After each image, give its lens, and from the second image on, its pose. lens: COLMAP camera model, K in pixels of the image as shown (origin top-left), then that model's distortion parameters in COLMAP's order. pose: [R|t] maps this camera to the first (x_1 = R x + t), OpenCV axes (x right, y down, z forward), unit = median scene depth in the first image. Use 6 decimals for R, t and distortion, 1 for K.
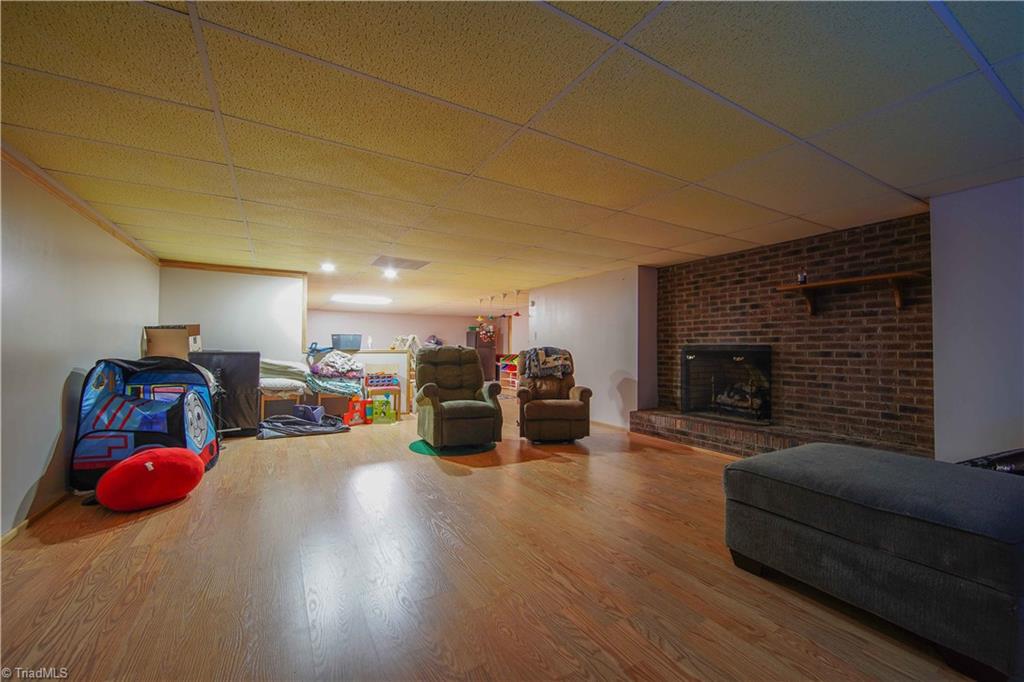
lens RADIAL K [[408.1, 0, 514.9], [0, 408.1, 344.3], [0, 0, 1]] dist [-0.016667, 0.005567]
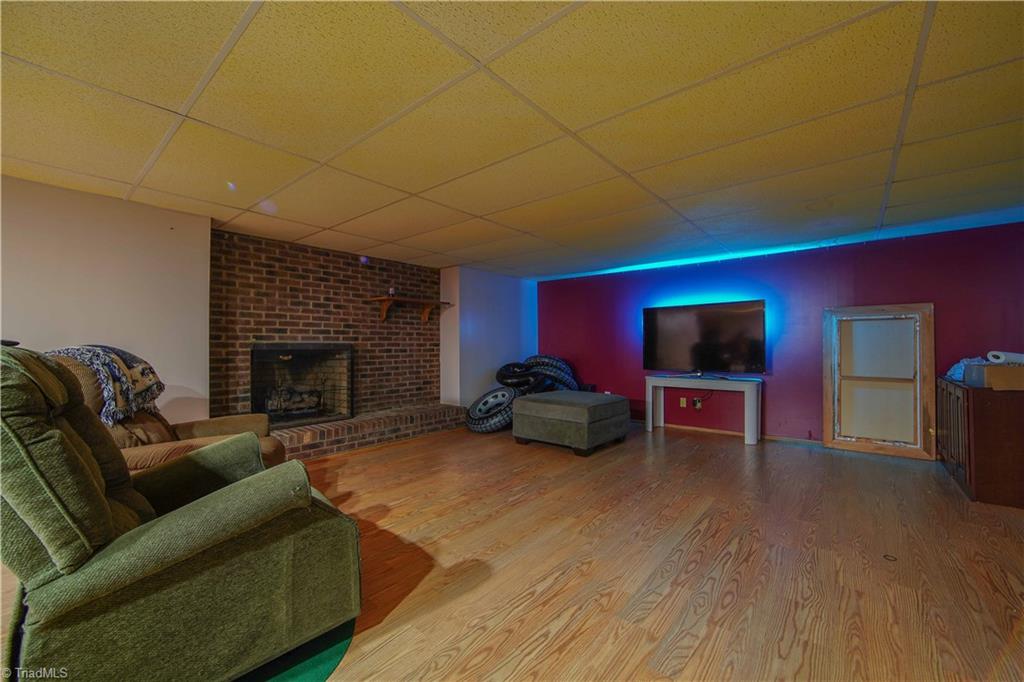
lens RADIAL K [[408.1, 0, 514.9], [0, 408.1, 344.3], [0, 0, 1]] dist [-0.016667, 0.005567]
pose [[-0.340308, 0.001069, 0.940313, -0.580724], [-0.008074, 0.999959, -0.004059, 0.004817], [-0.940279, -0.008973, -0.340286, 0.971185]]
